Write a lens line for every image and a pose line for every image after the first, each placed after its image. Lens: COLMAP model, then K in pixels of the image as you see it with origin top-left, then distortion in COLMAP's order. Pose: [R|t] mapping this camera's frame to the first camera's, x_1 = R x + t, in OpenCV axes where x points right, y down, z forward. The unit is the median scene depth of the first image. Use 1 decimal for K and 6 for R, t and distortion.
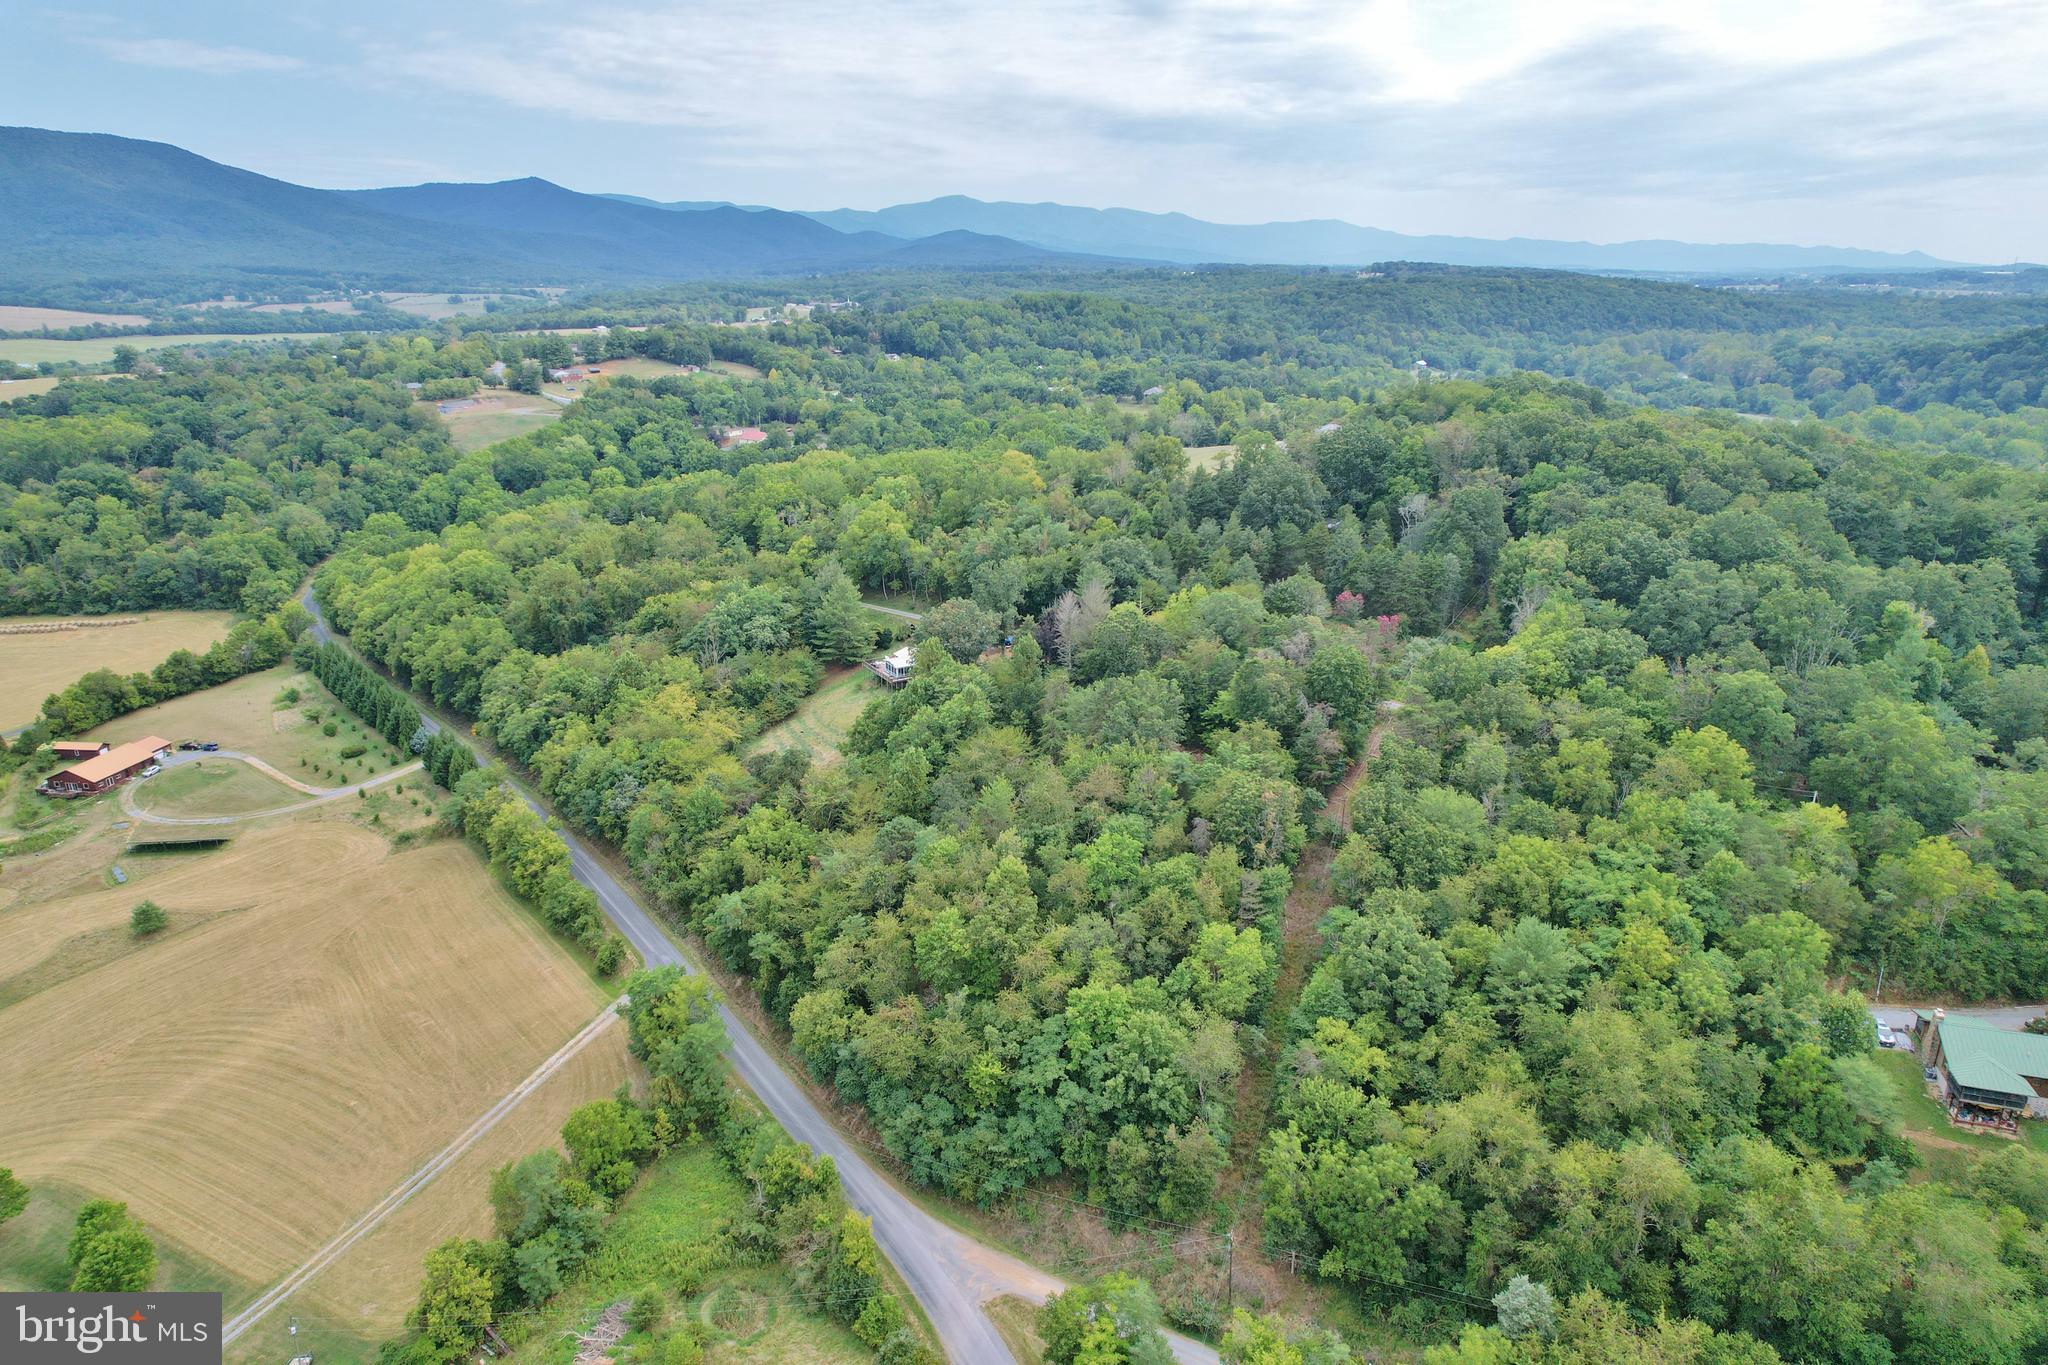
lens RADIAL K [[1310.0, 0, 1022.6], [0, 1310.0, 684.3], [0, 0, 1]] dist [-0.076410, 0.068597]
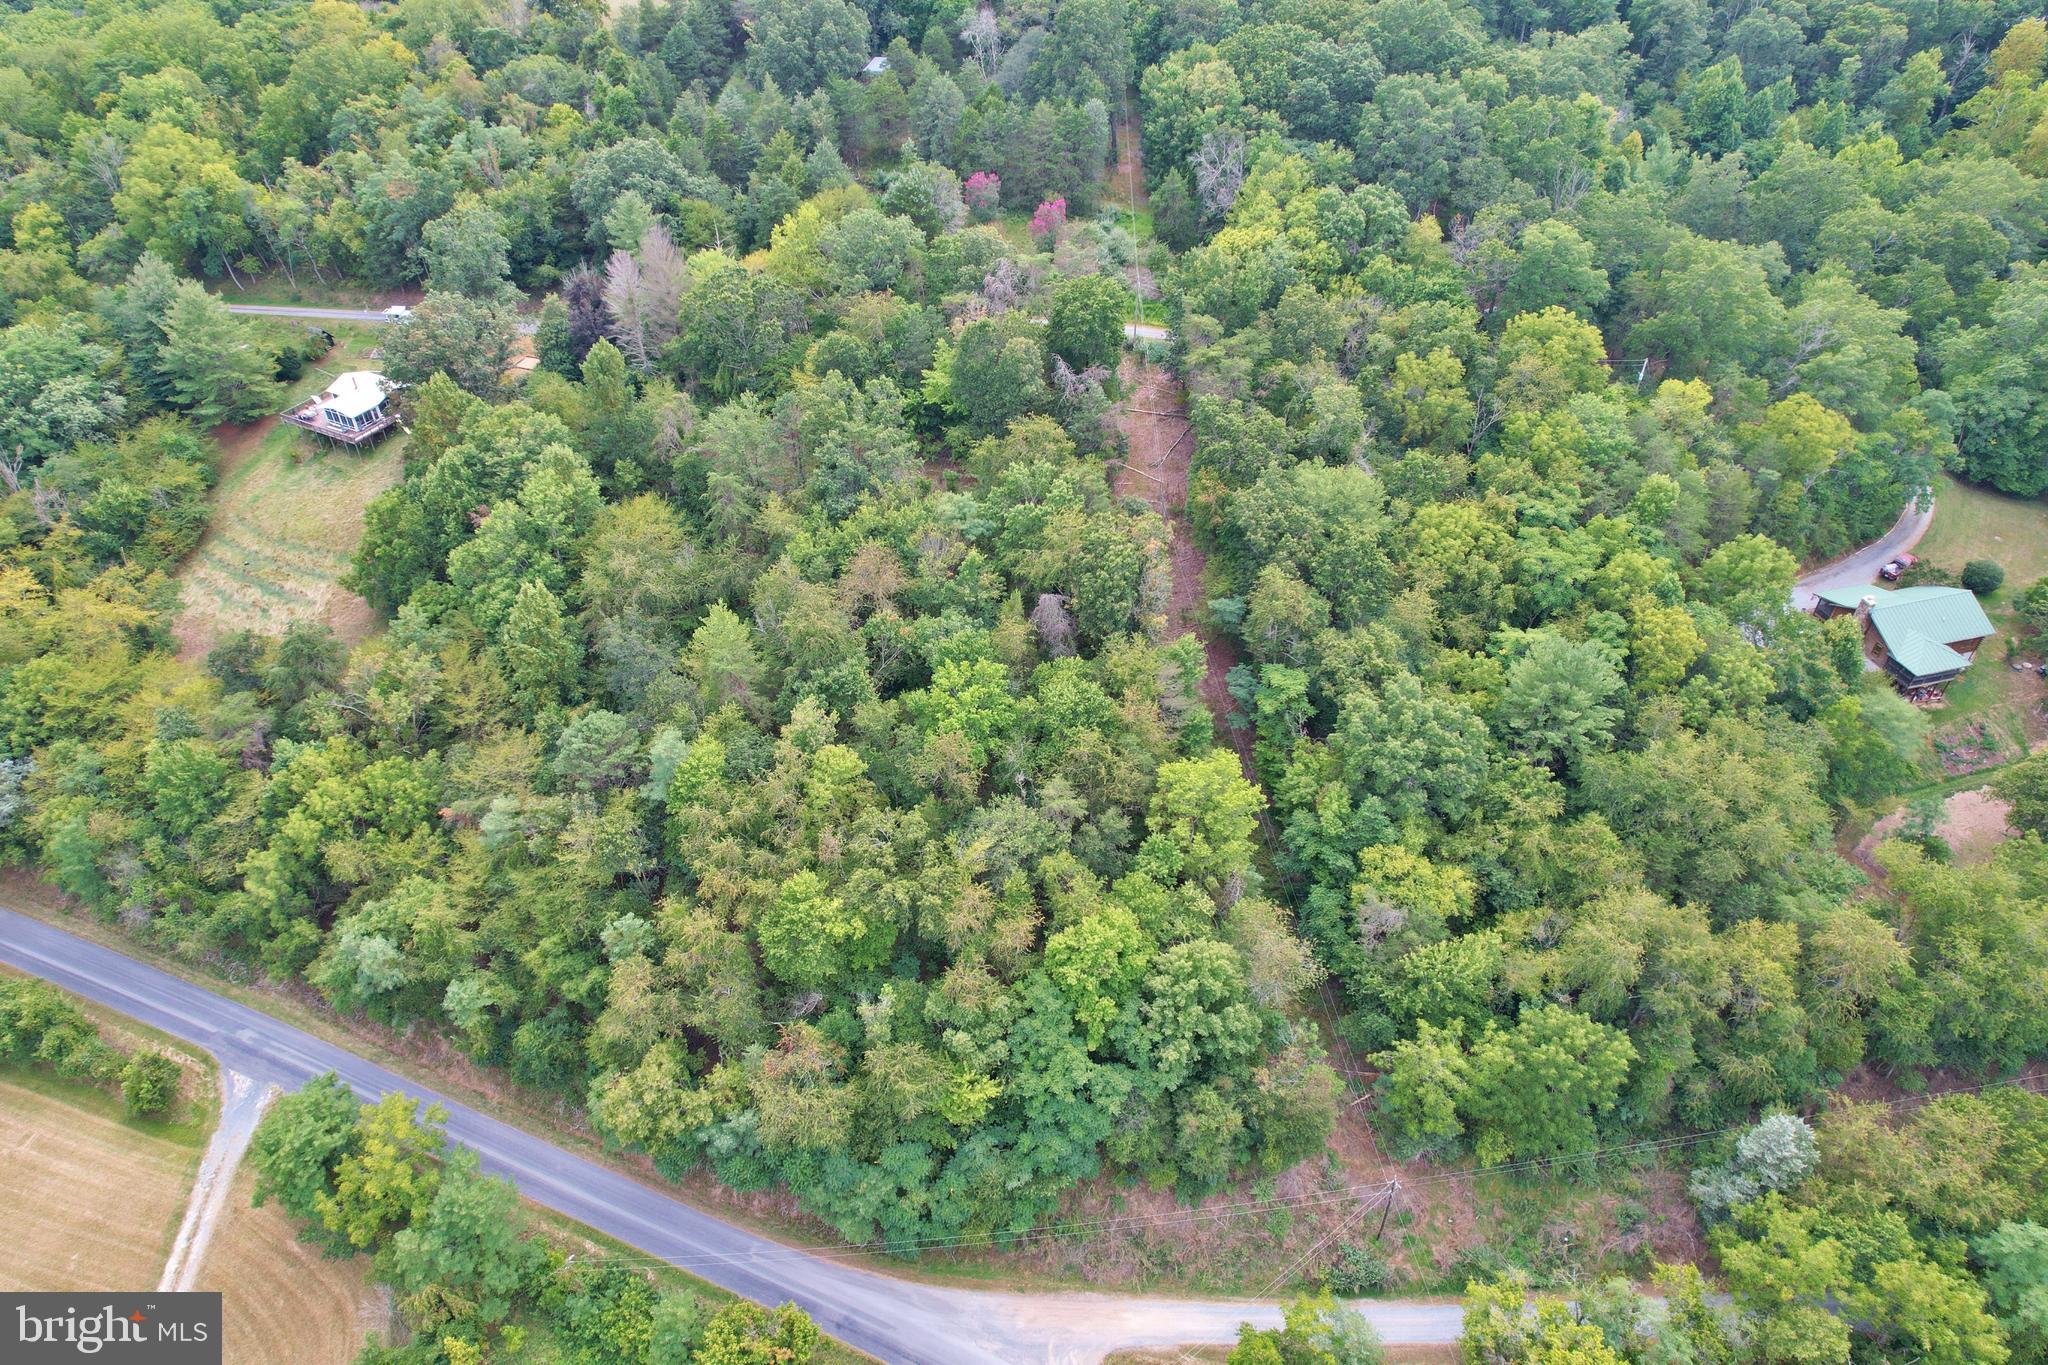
lens RADIAL K [[1310.0, 0, 1022.1], [0, 1310.0, 683.8], [0, 0, 1]] dist [-0.076410, 0.068597]
pose [[0.848256, -0.337658, 0.407982, -0.173625], [0.167495, 0.901886, 0.398179, -0.132414], [-0.502401, -0.269423, 0.821586, 0.406670]]
